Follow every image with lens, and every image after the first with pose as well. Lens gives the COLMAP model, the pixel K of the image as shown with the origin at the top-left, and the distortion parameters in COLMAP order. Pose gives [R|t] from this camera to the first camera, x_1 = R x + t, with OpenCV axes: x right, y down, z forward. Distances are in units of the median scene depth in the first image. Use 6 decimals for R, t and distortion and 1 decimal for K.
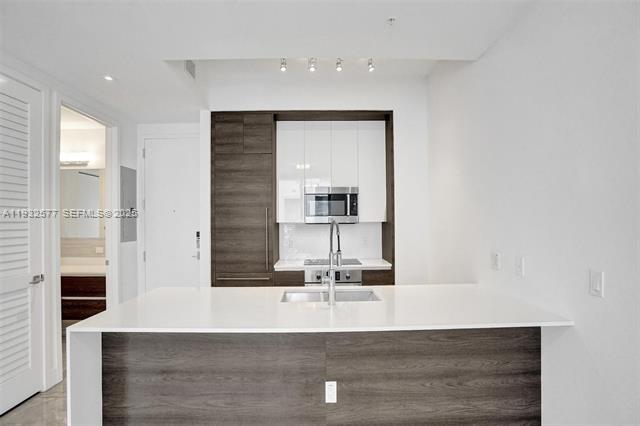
lens RADIAL K [[299.0, 0, 316.3], [0, 299.0, 216.3], [0, 0, 1]] dist [-0.047476, 0.015167]
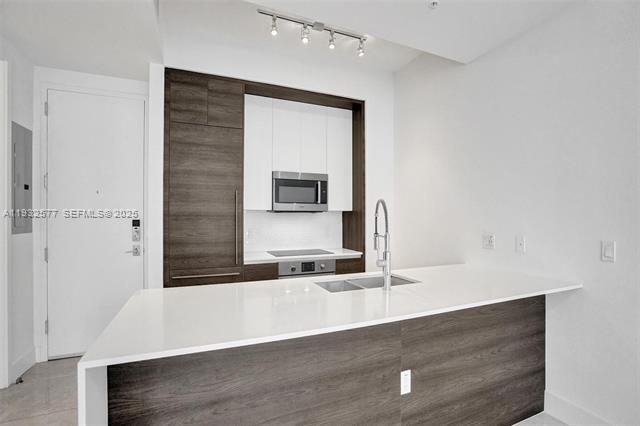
lens RADIAL K [[299.0, 0, 320.3], [0, 299.0, 213.8], [0, 0, 1]] dist [-0.047476, 0.015167]
pose [[0.925391, 0.012192, 0.378817, -0.267132], [-0.013310, 0.999911, 0.000333, 0.032613], [-0.378780, -0.005350, 0.925471, 0.117743]]
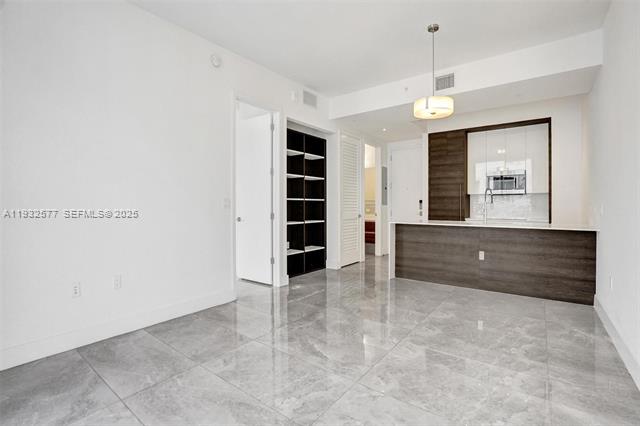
lens RADIAL K [[299.0, 0, 318.3], [0, 299.0, 202.2], [0, 0, 1]] dist [-0.047476, 0.015167]
pose [[0.791633, 0.002808, -0.610990, 0.230349], [-0.000393, 0.999992, 0.004086, 0.063400], [0.610996, -0.002994, 0.791628, -0.879272]]
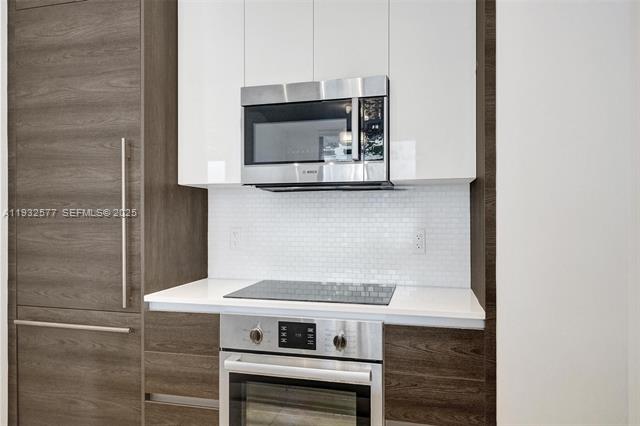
lens RADIAL K [[411.7, 0, 316.3], [0, 411.7, 215.1], [0, 0, 1]] dist [0.031112, -0.001431]
pose [[0.965399, 0.004446, -0.260739, 0.200259], [0.000729, 0.999805, 0.019748, 0.055935], [0.260776, -0.019255, 0.965207, 0.564061]]
